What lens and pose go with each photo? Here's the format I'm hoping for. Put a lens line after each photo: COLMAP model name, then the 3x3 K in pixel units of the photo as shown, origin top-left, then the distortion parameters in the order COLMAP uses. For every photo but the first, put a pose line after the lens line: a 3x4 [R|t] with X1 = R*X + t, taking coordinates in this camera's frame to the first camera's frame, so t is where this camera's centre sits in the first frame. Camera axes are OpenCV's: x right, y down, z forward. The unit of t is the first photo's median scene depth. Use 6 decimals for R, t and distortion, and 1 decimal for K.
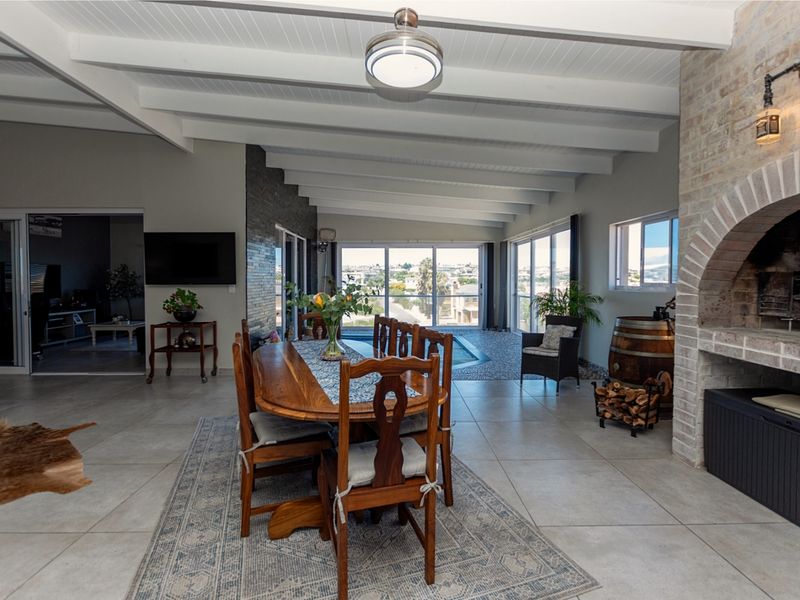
lens RADIAL K [[403.5, 0, 391.6], [0, 403.5, 289.0], [0, 0, 1]] dist [0.007272, -0.005740]
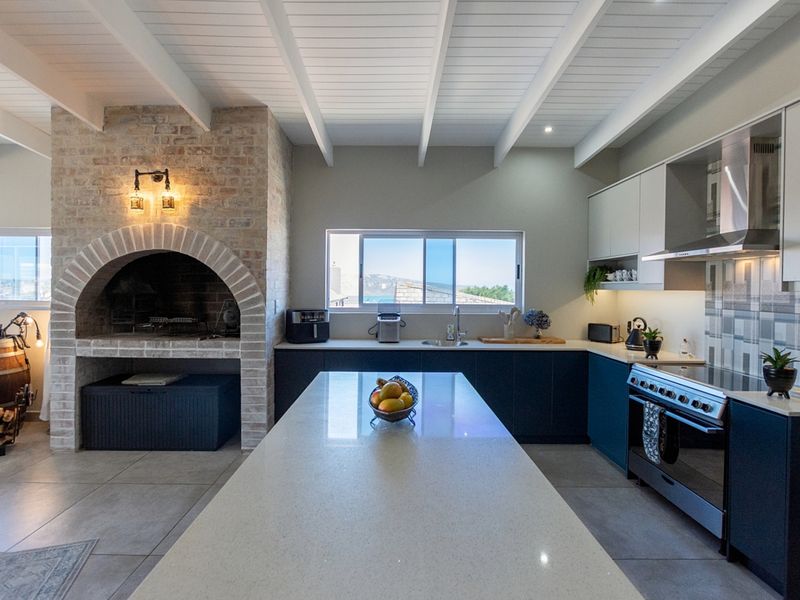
lens RADIAL K [[403.5, 0, 396.7], [0, 403.5, 292.5], [0, 0, 1]] dist [0.007272, -0.005740]
pose [[0.005278, -0.011607, 0.999919, -0.474106], [0.014152, 0.999833, 0.011531, -0.046946], [-0.999886, 0.014090, 0.005441, -0.000971]]
